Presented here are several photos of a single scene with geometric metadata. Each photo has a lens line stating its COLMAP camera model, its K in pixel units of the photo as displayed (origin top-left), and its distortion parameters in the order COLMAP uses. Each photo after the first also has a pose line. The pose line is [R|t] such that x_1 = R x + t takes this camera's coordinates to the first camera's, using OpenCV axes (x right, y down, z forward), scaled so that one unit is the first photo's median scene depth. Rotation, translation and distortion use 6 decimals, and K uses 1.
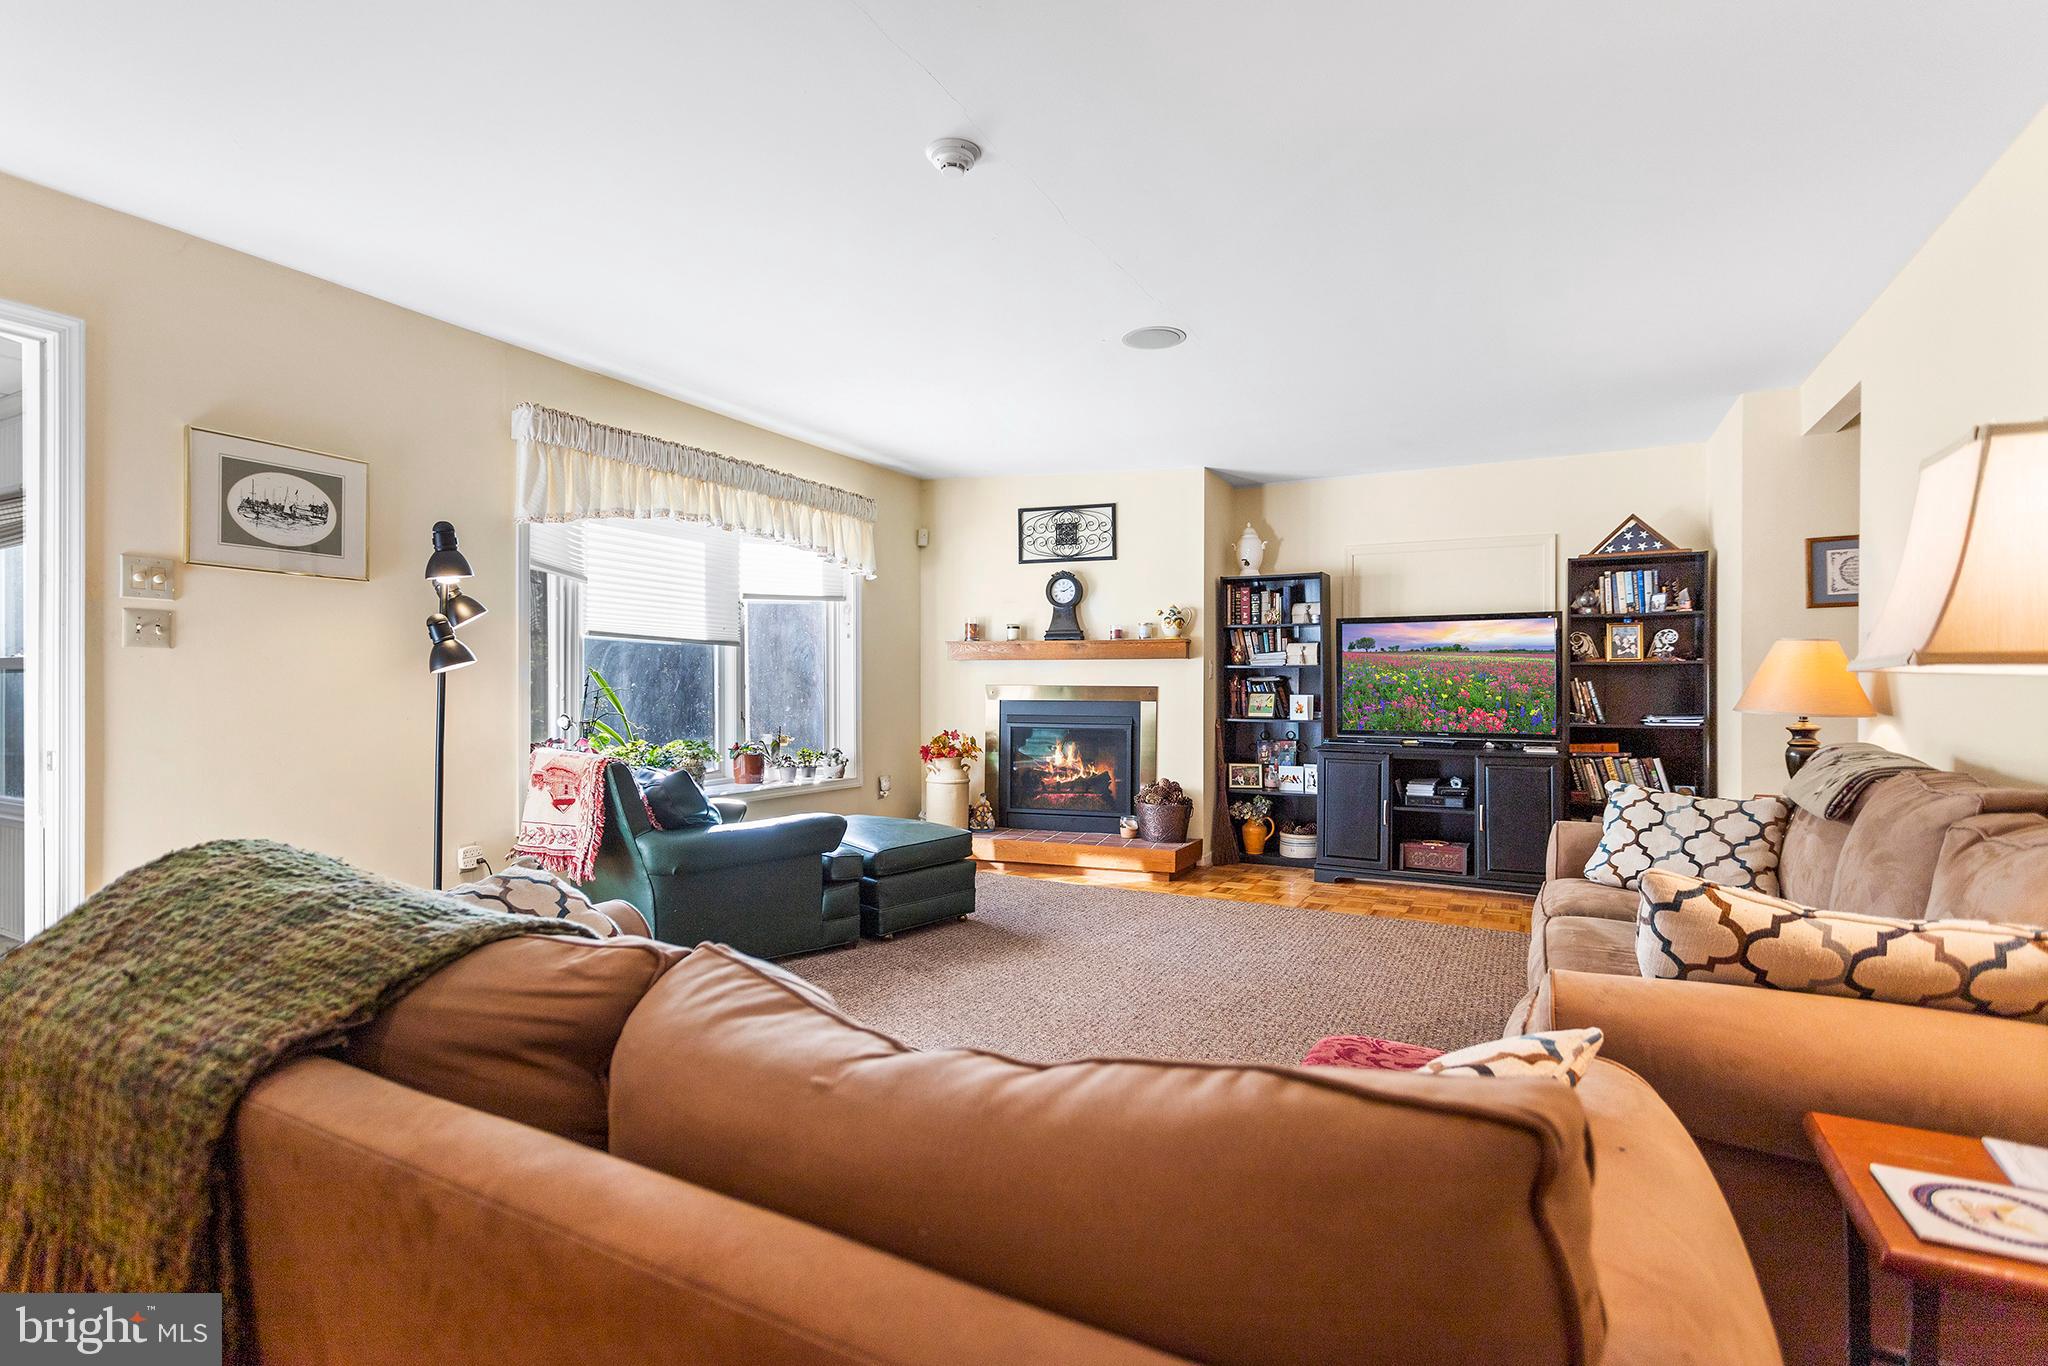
lens RADIAL K [[992.1, 0, 985.8], [0, 992.1, 675.2], [0, 0, 1]] dist [0.001192, -0.002094]
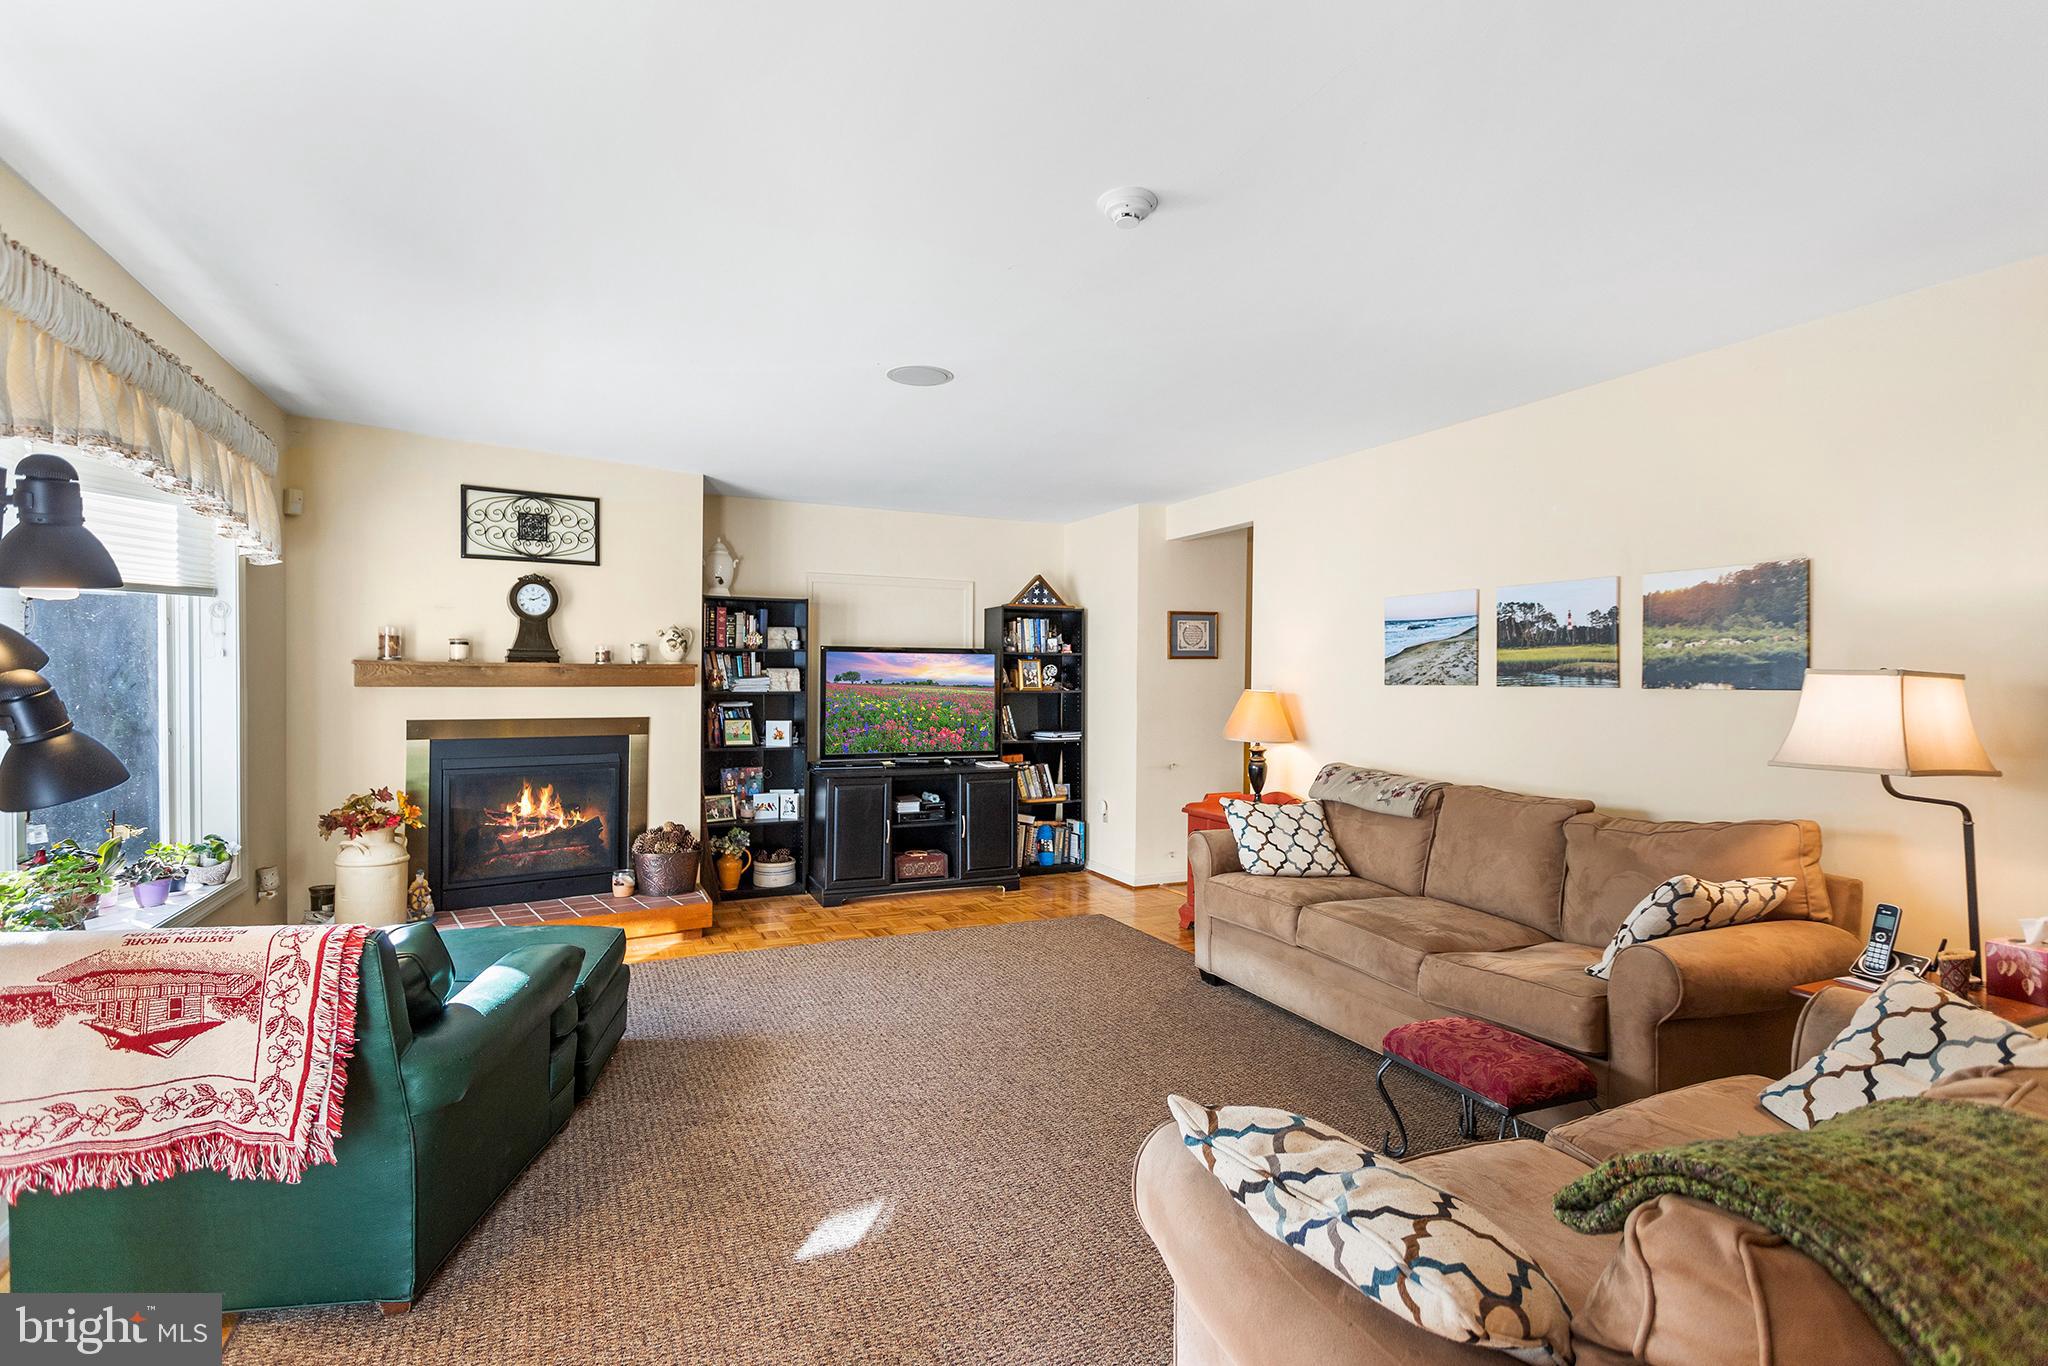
lens RADIAL K [[992.1, 0, 1041.3], [0, 992.1, 686.6], [0, 0, 1]] dist [0.001192, -0.002094]
pose [[0.590811, -0.005490, 0.806791, -0.337369], [-0.013510, 0.999769, 0.016696, -0.035891], [-0.806697, -0.020764, 0.590600, 0.214680]]
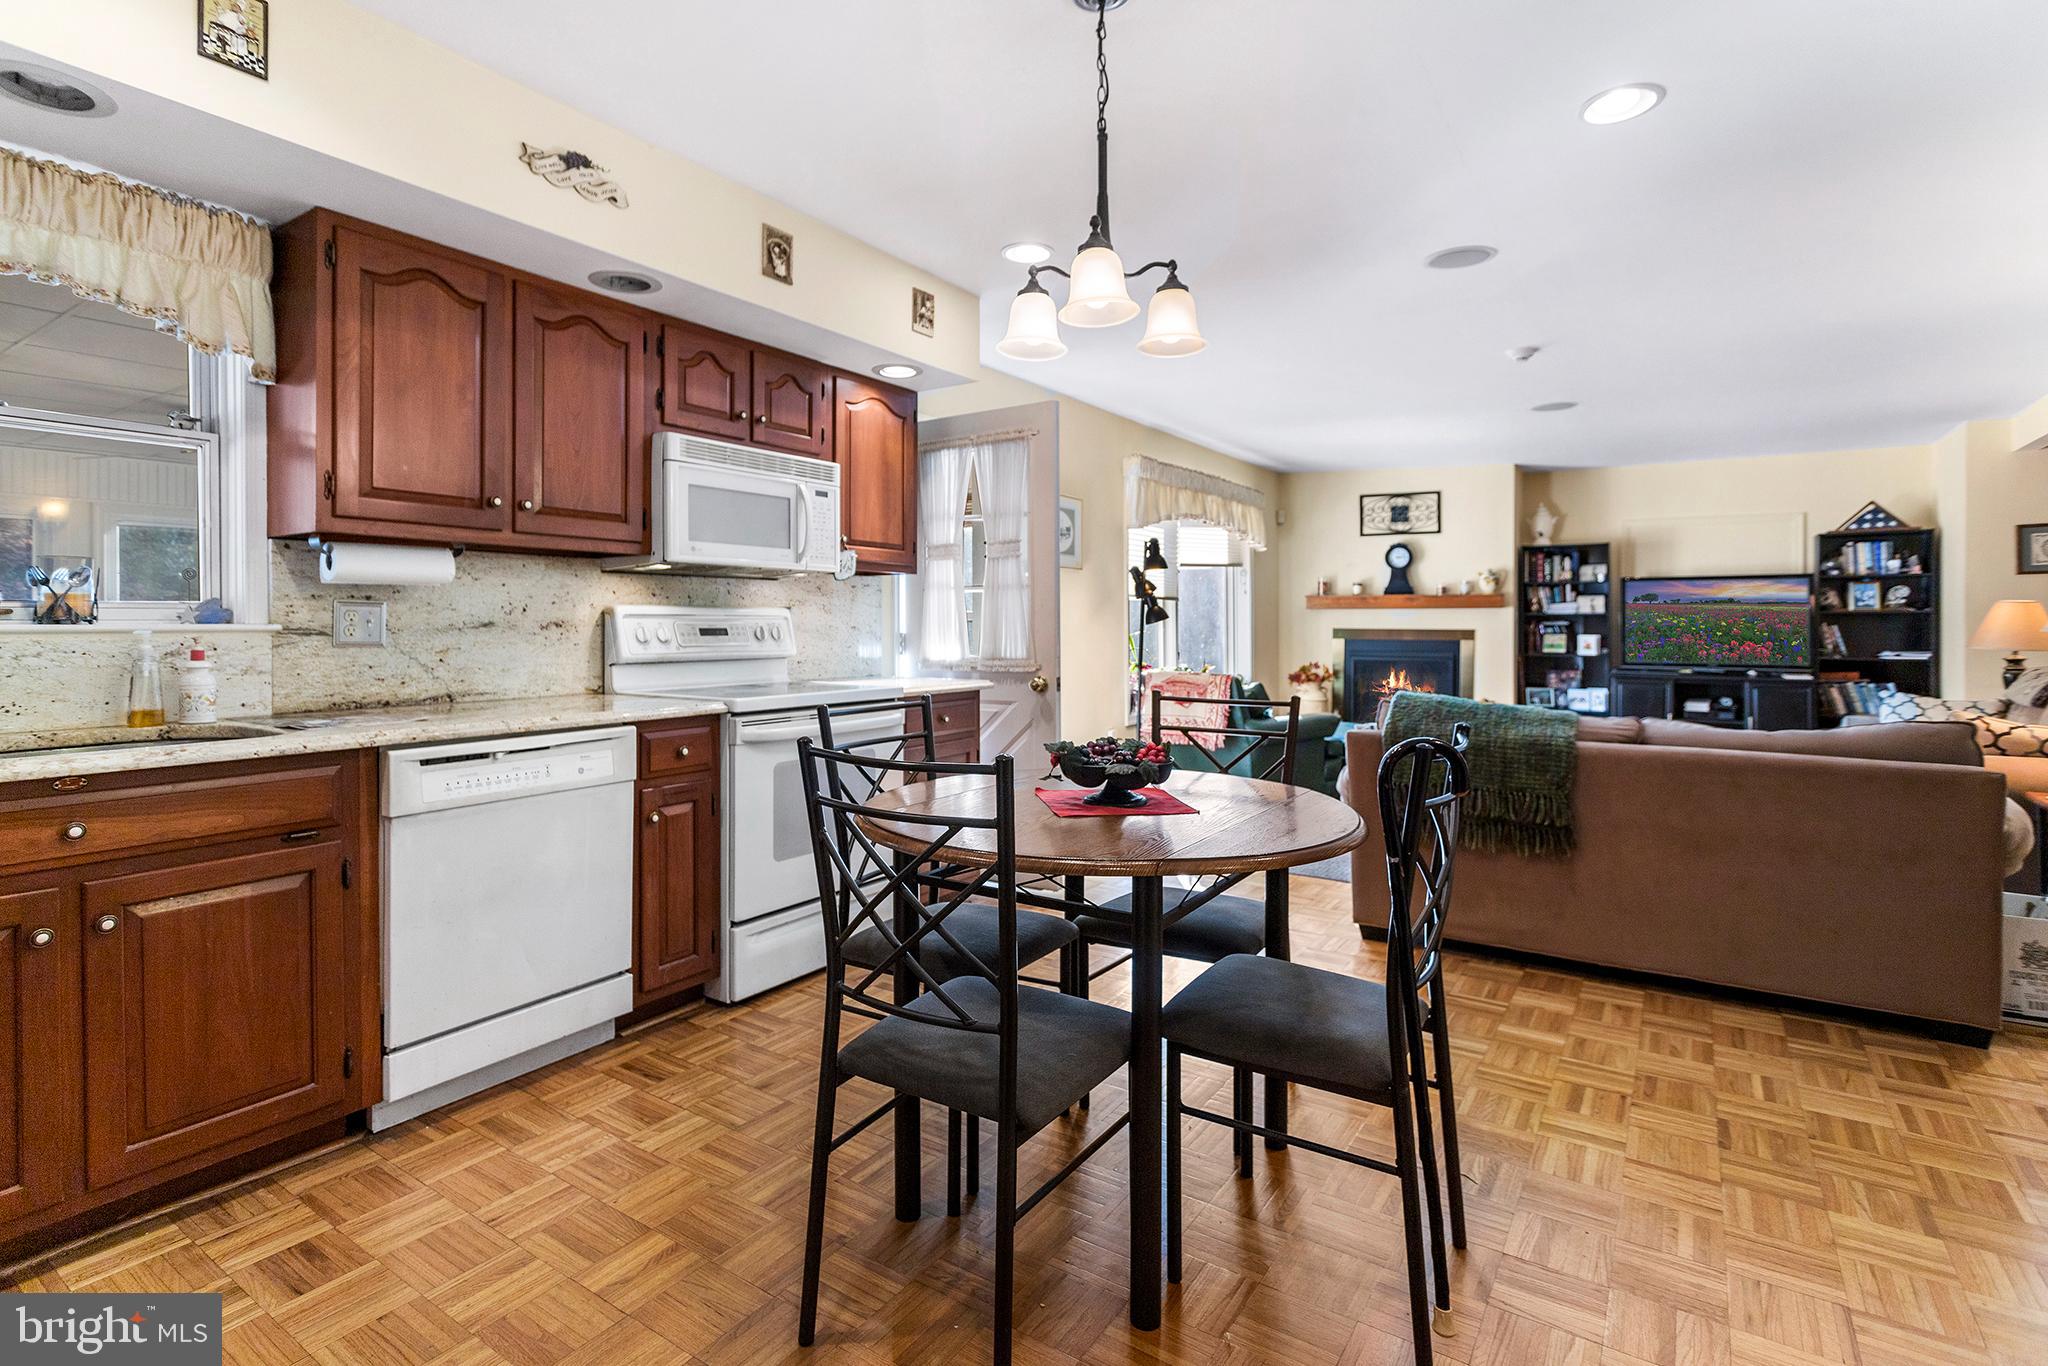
lens RADIAL K [[992.1, 0, 986.7], [0, 992.1, 621.3], [0, 0, 1]] dist [0.001192, -0.002094]
pose [[0.994104, -0.001371, -0.108426, -0.343774], [0.002290, 0.999963, 0.008351, -0.012113], [0.108410, -0.008550, 0.994069, -0.404723]]
